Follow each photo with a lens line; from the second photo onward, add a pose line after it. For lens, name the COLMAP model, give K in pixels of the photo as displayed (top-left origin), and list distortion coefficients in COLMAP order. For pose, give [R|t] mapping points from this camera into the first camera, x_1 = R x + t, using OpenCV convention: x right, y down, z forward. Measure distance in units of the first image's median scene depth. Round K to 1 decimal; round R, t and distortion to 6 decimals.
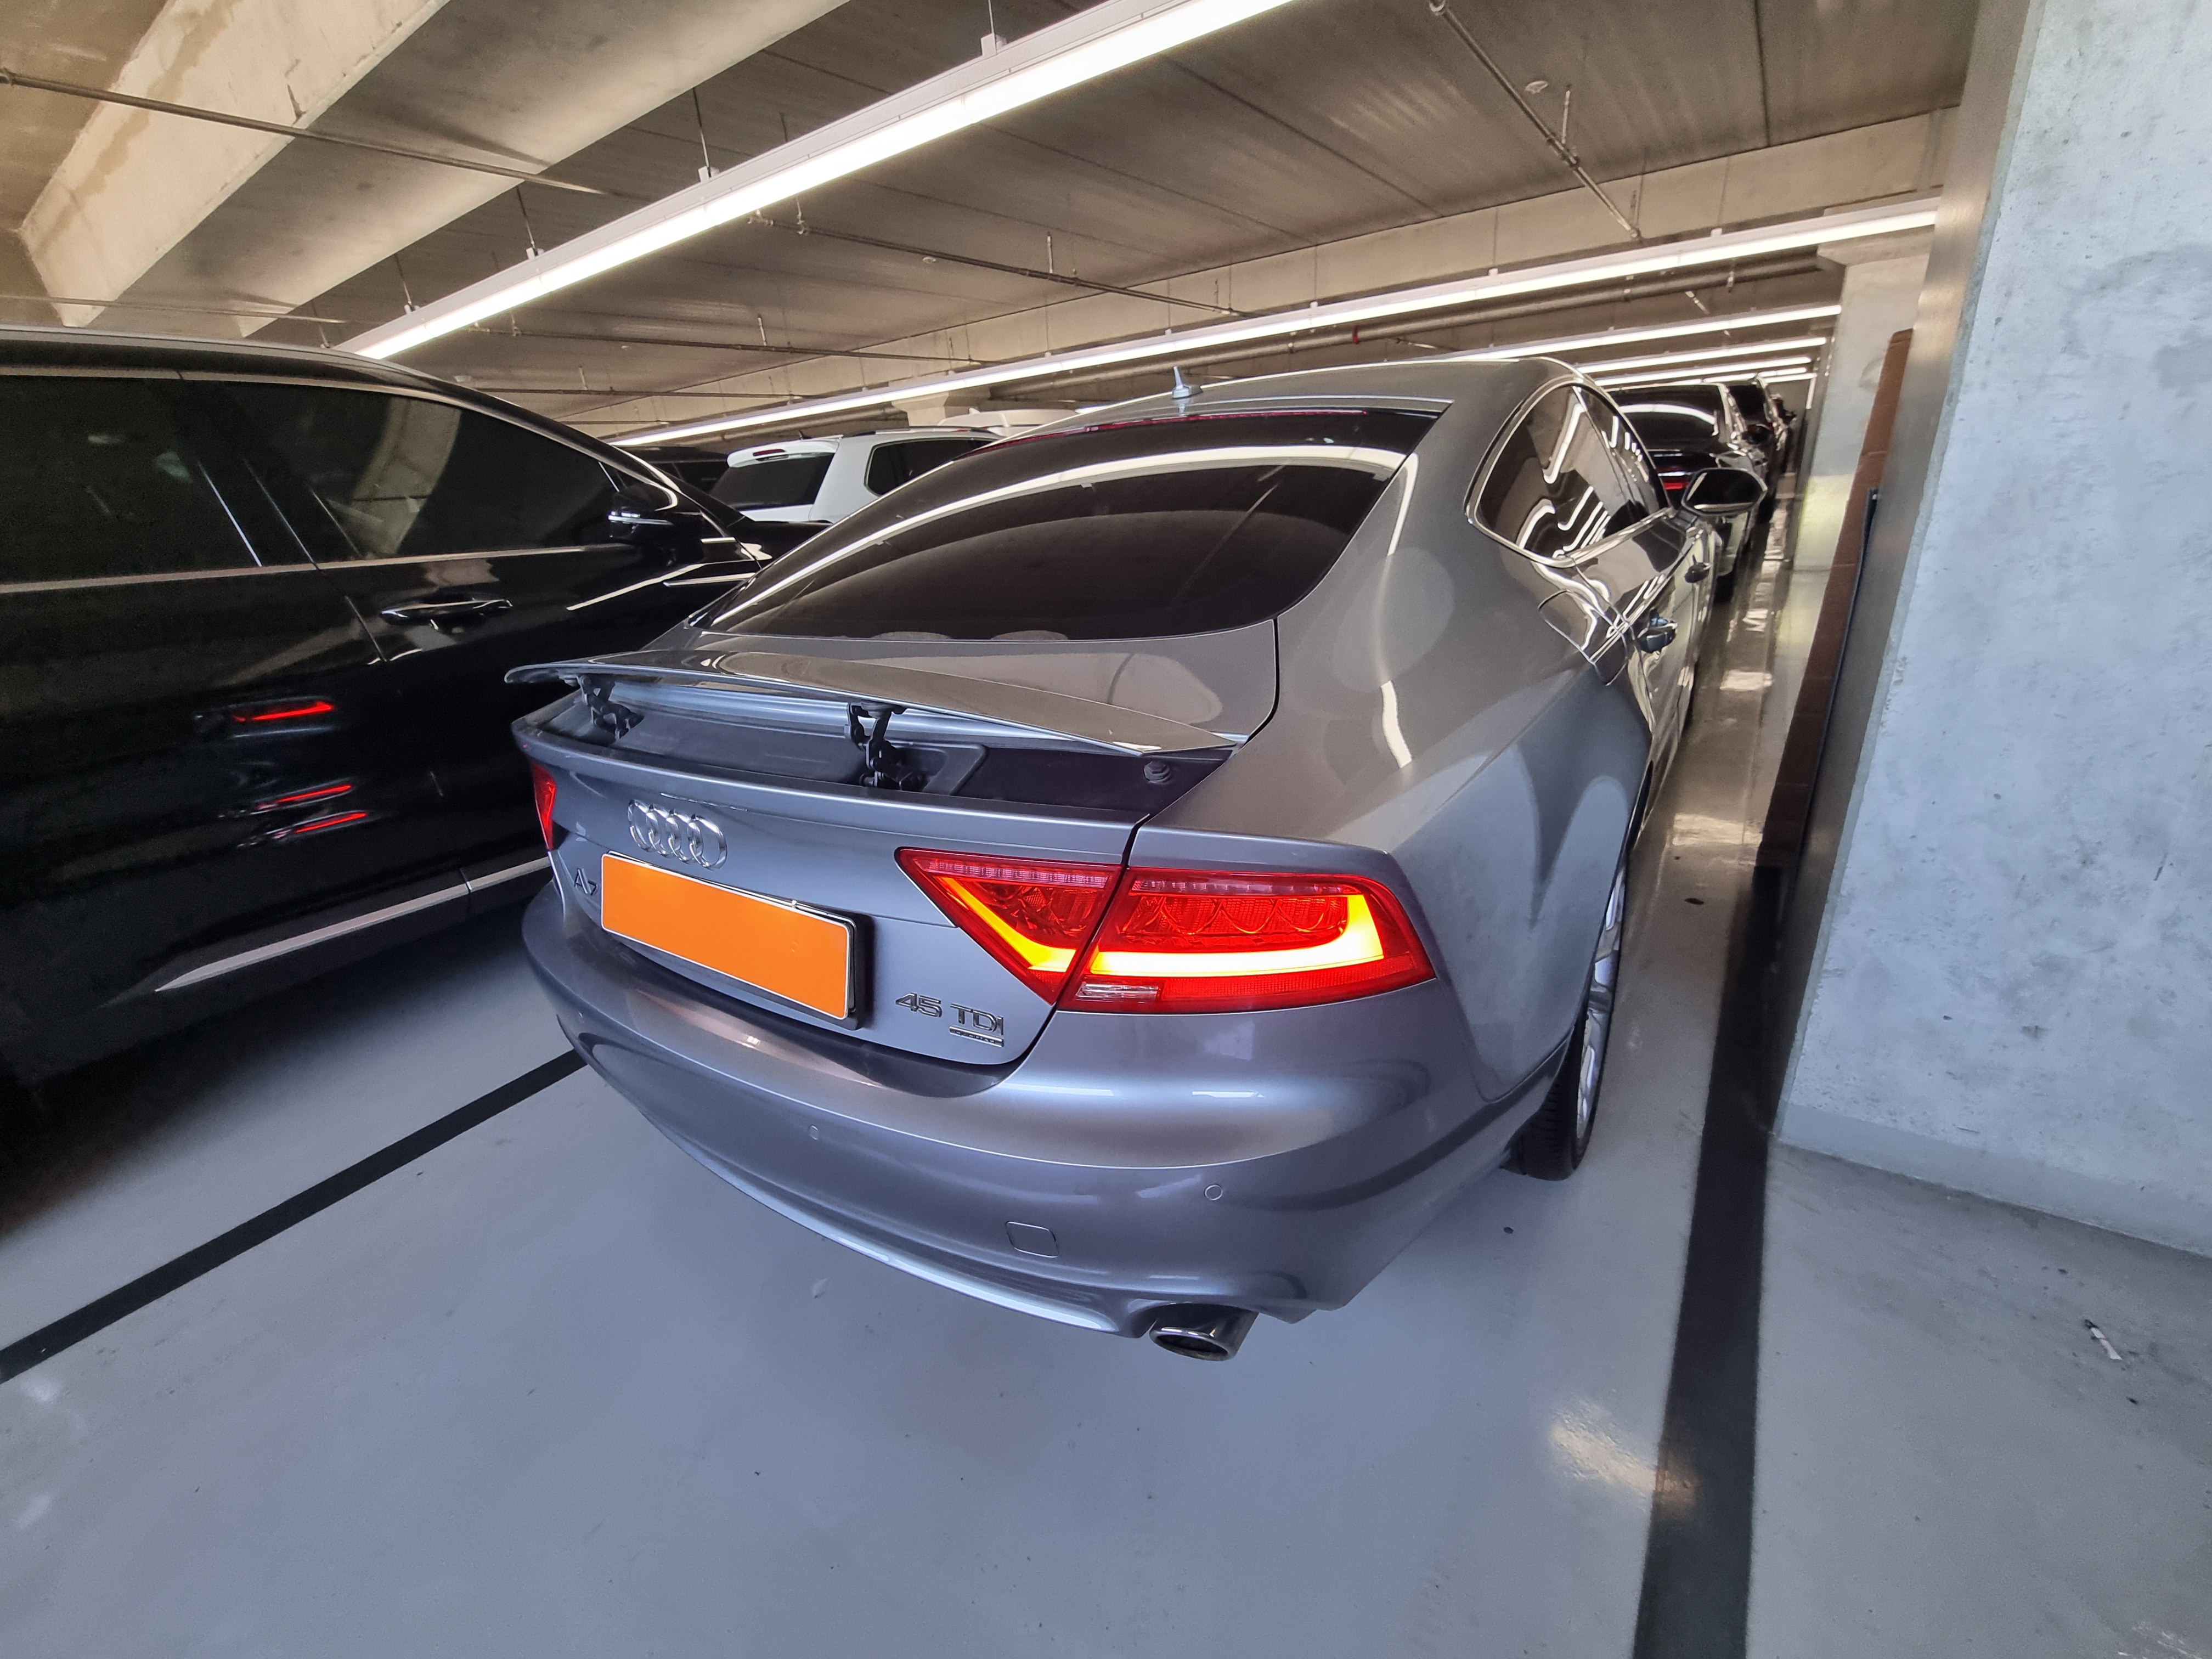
lens RADIAL K [[901.1, 0, 1117.3], [0, 901.1, 838.8], [0, 0, 1]] dist [-0.003375, 0.000355]
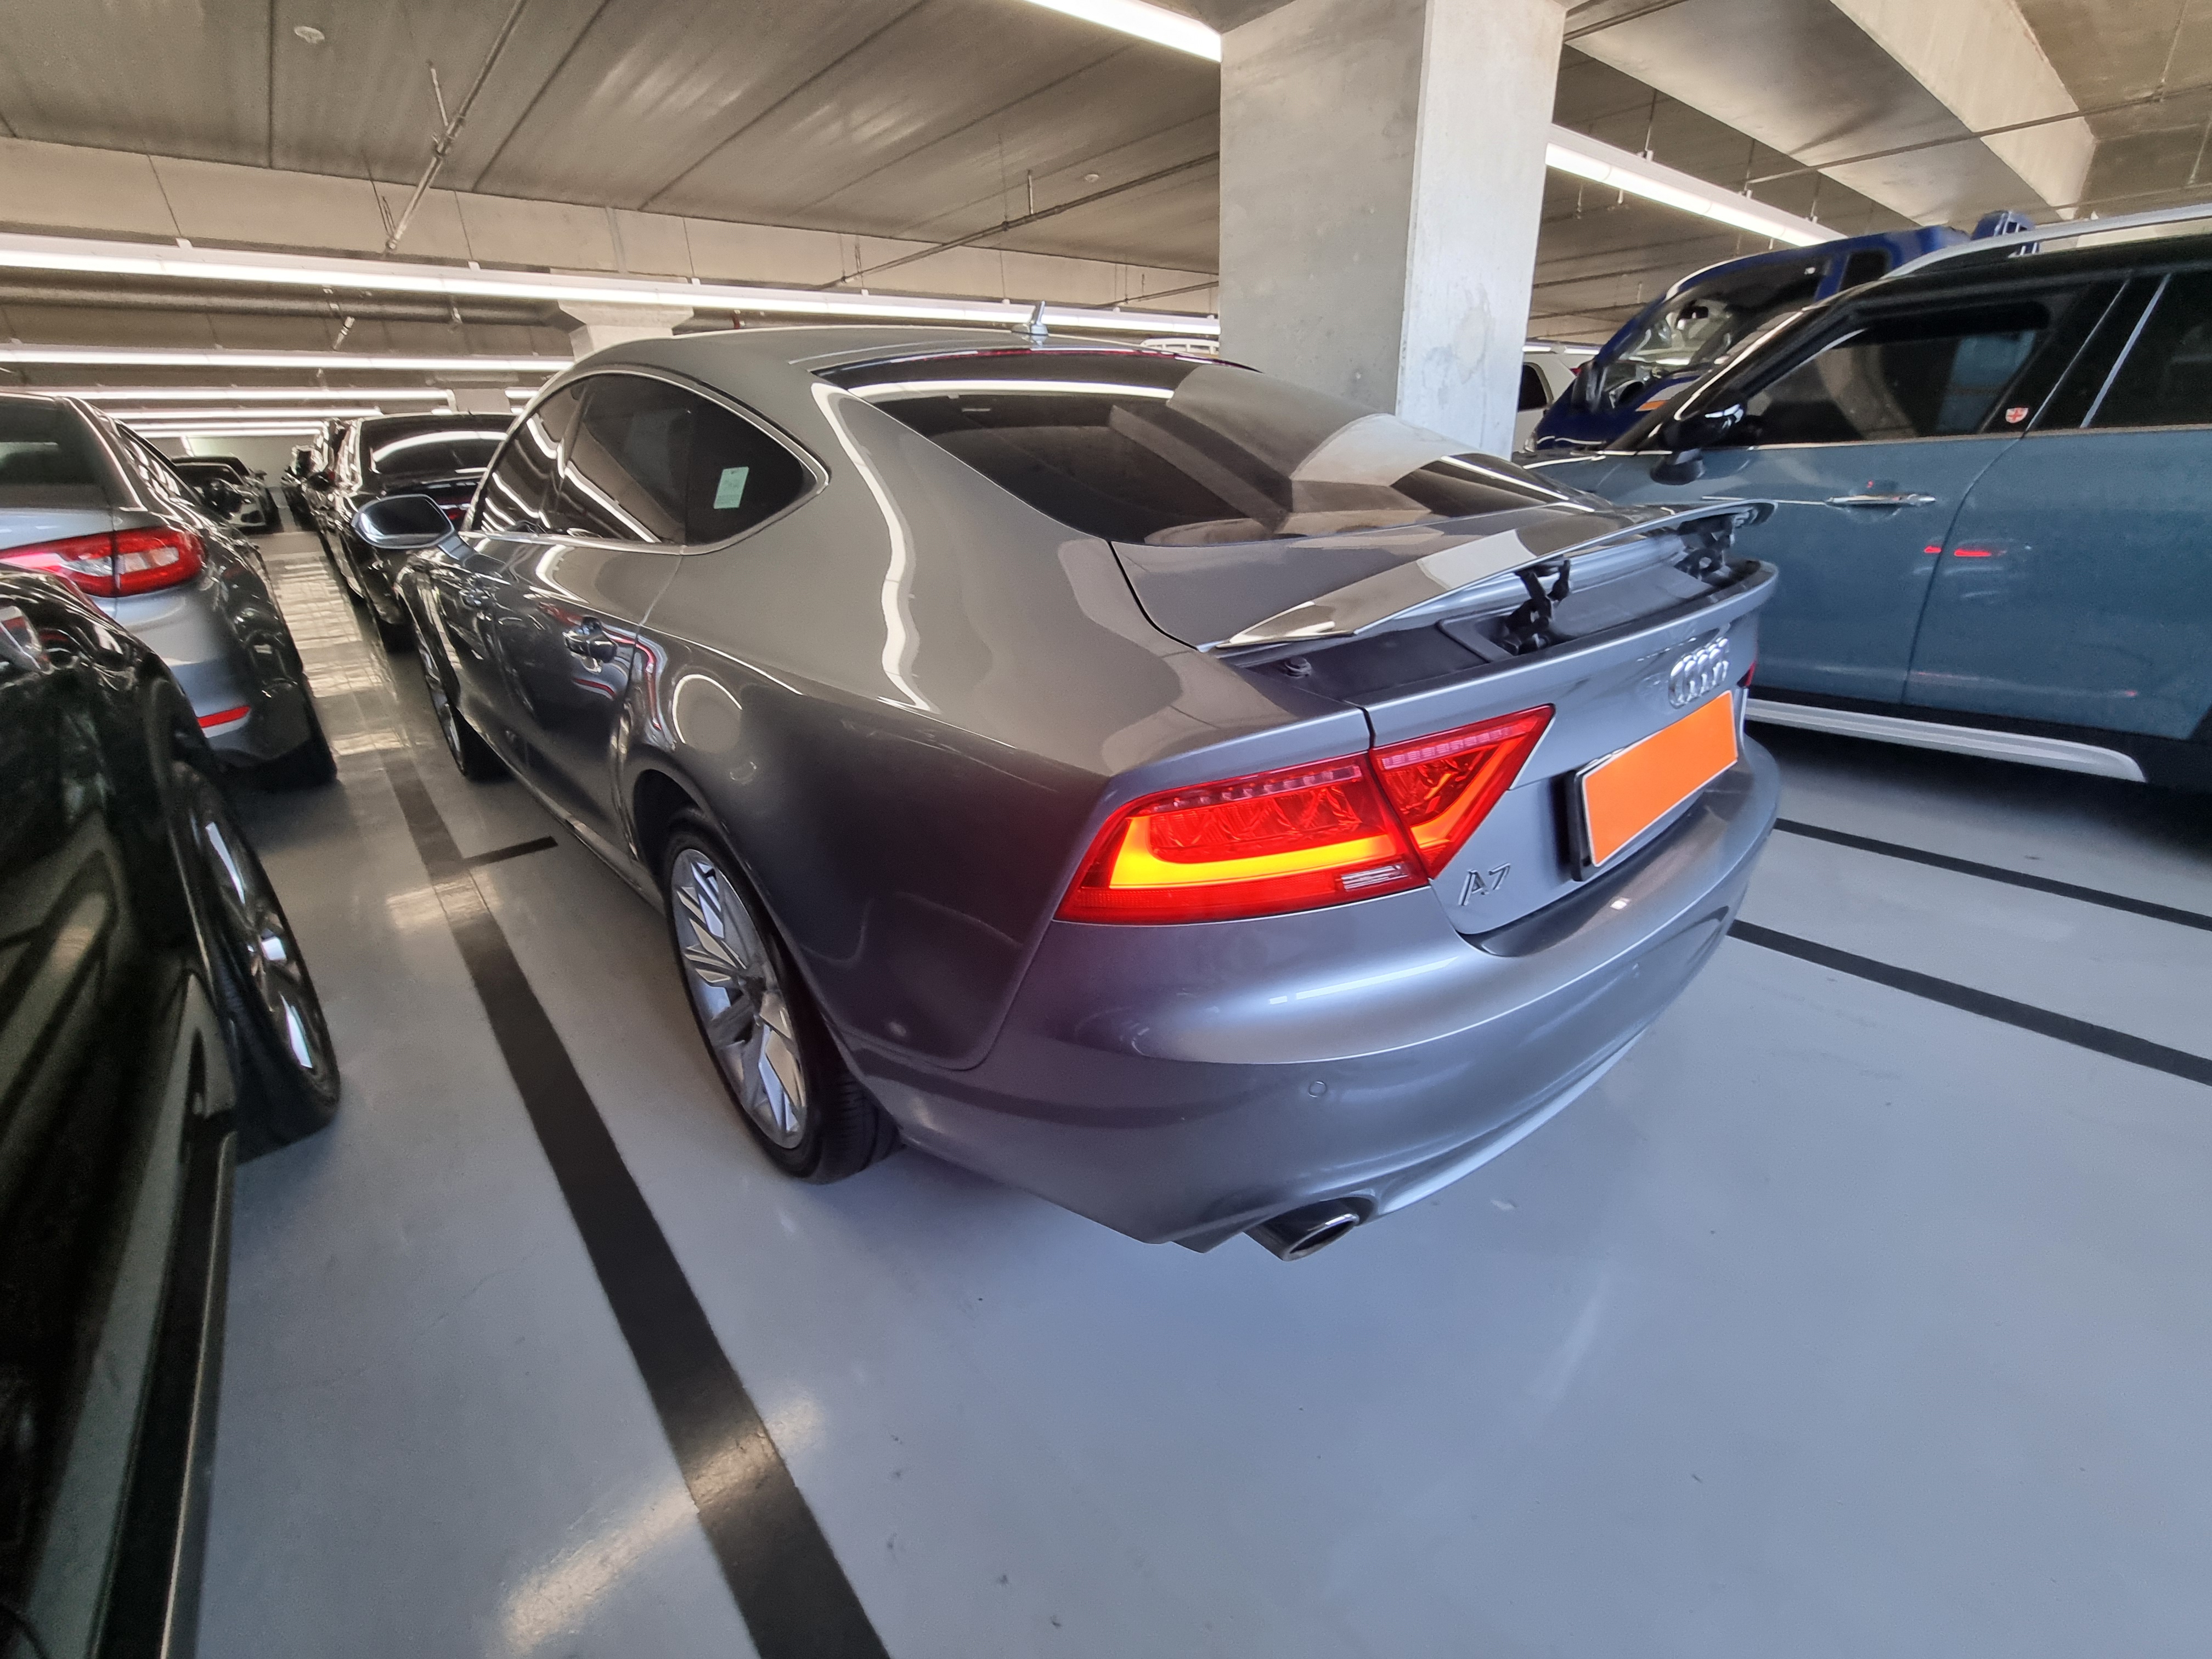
lens RADIAL K [[901.1, 0, 1137.2], [0, 901.1, 812.2], [0, 0, 1]] dist [-0.003375, 0.000355]
pose [[0.231254, -0.308836, 0.922574, -0.329928], [0.385759, 0.899657, 0.204470, -0.068444], [-0.893147, 0.308607, 0.327185, 0.265928]]
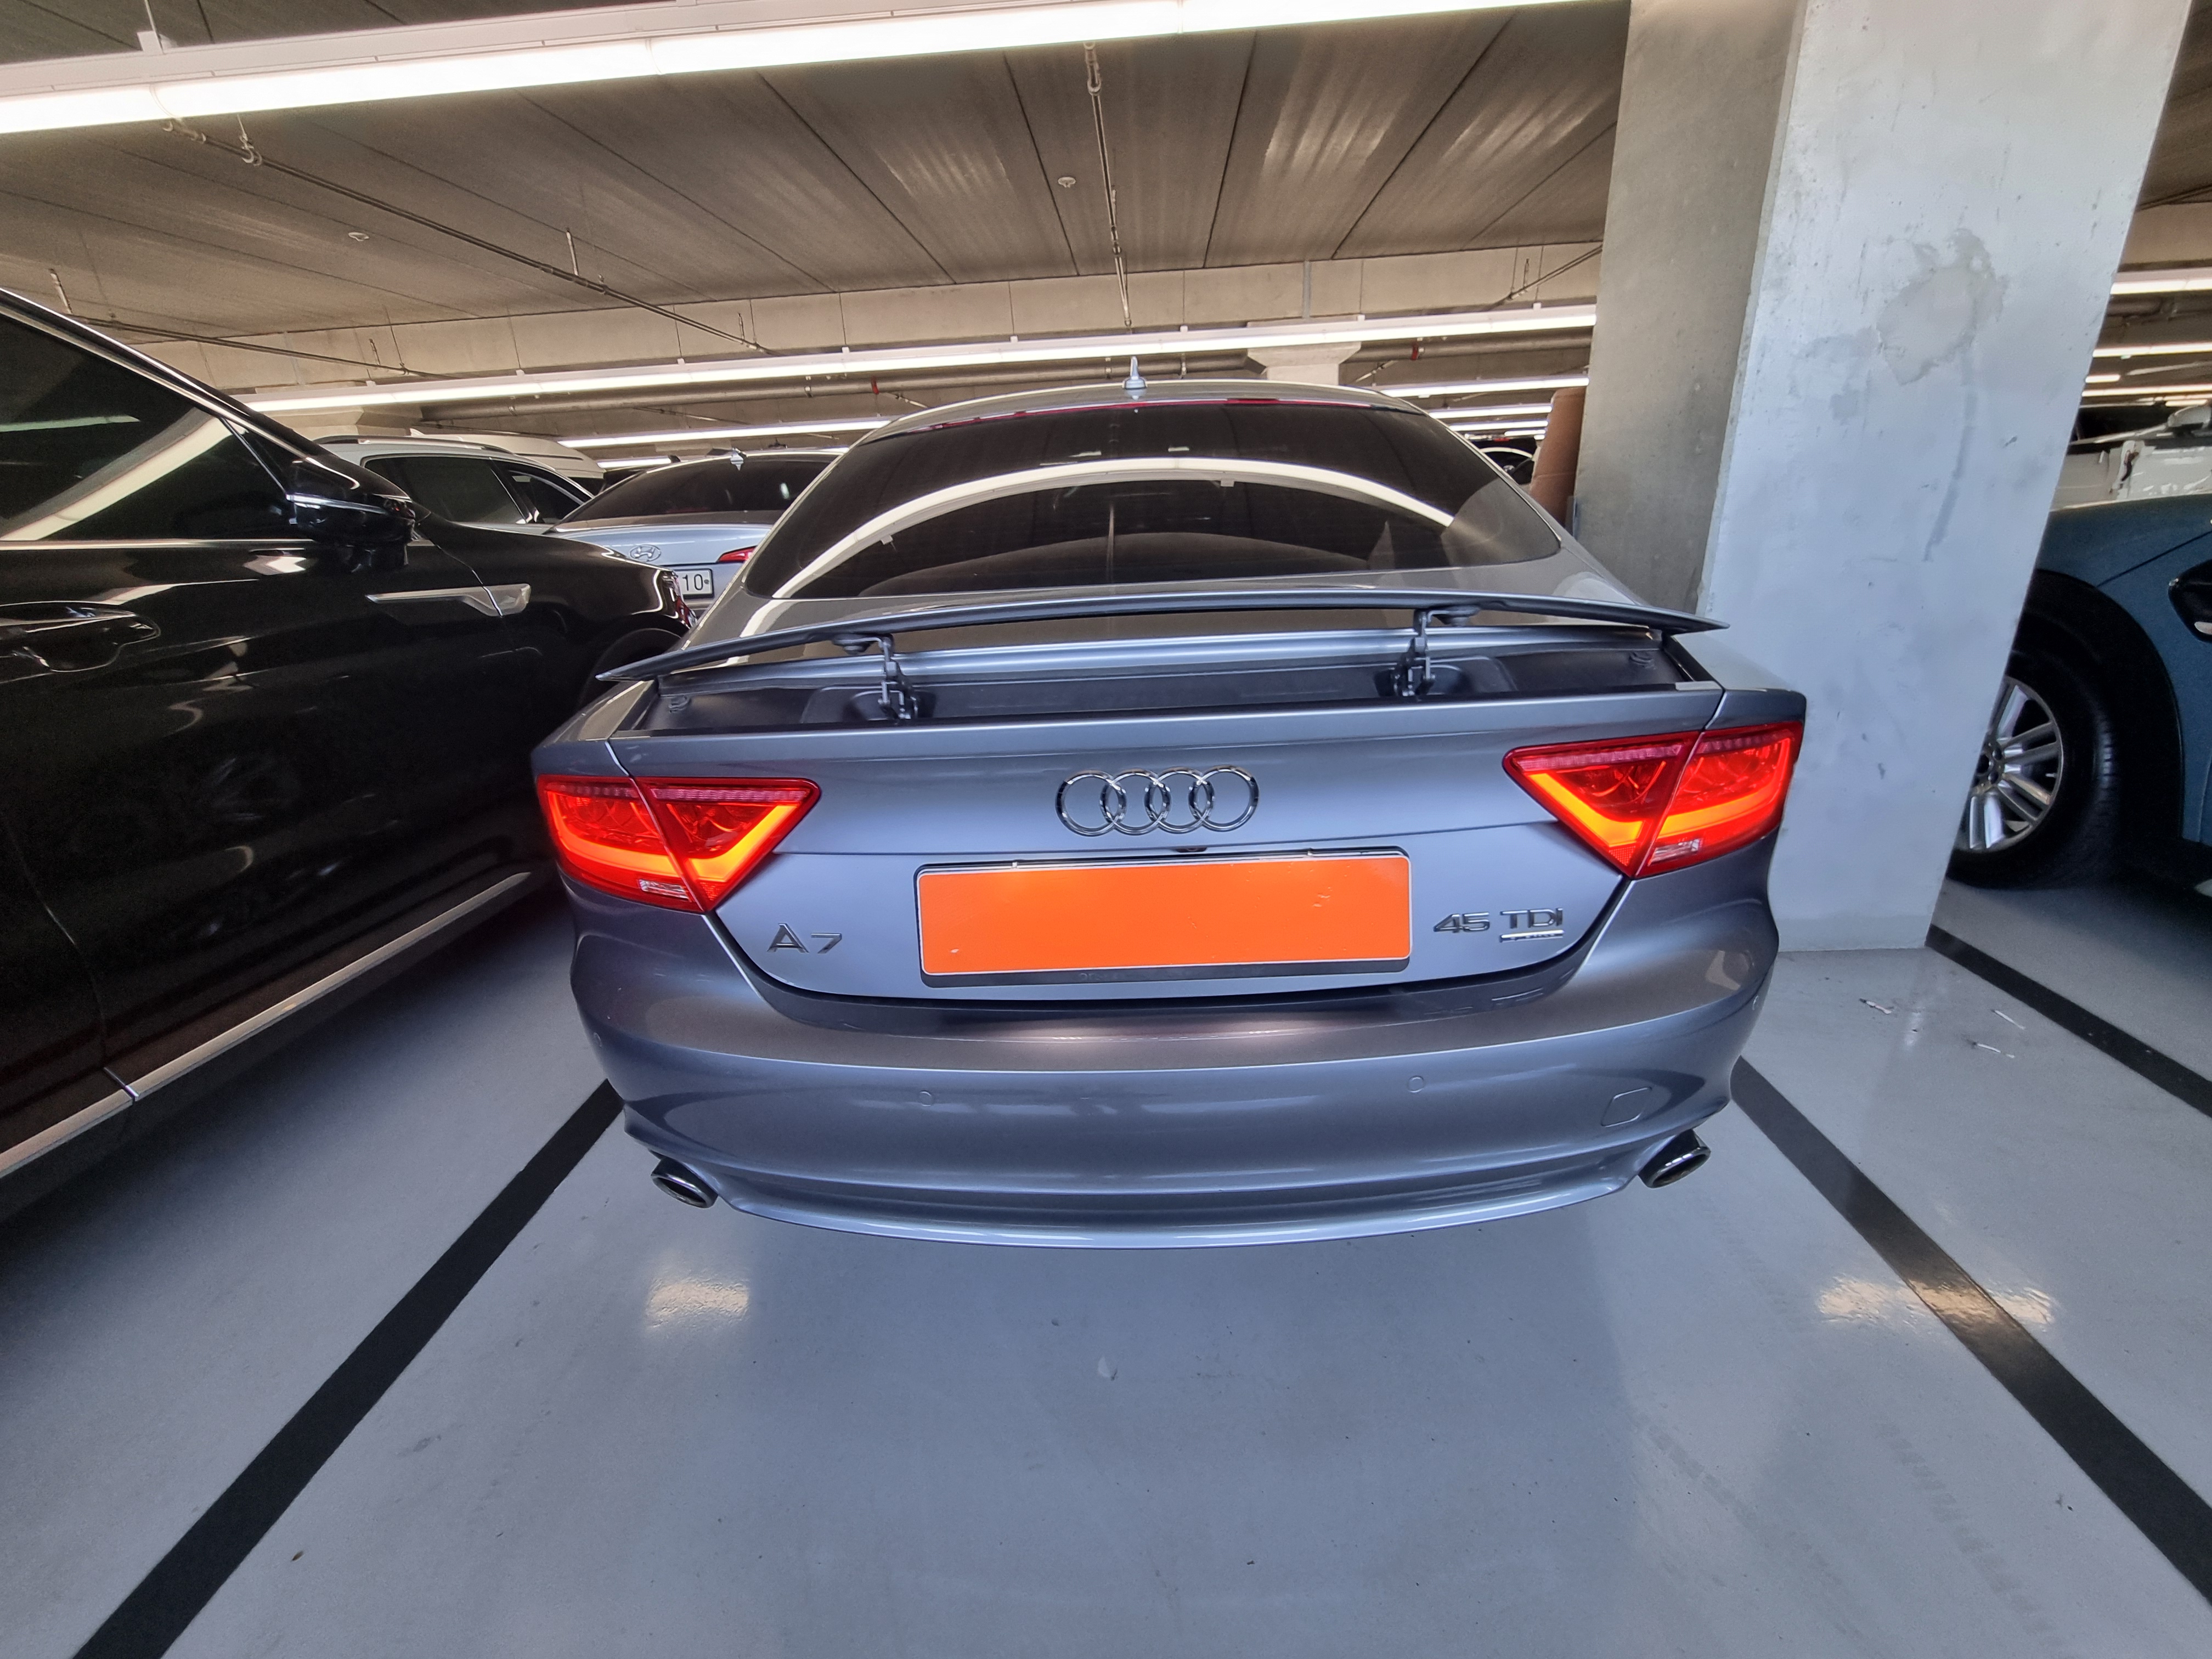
lens RADIAL K [[901.1, 0, 1113.7], [0, 901.1, 839.7], [0, 0, 1]] dist [-0.003375, 0.000355]
pose [[0.845237, -0.157873, 0.510539, -0.197450], [0.186310, 0.982480, -0.004640, 0.005148], [-0.500862, 0.099040, 0.859842, 0.064984]]
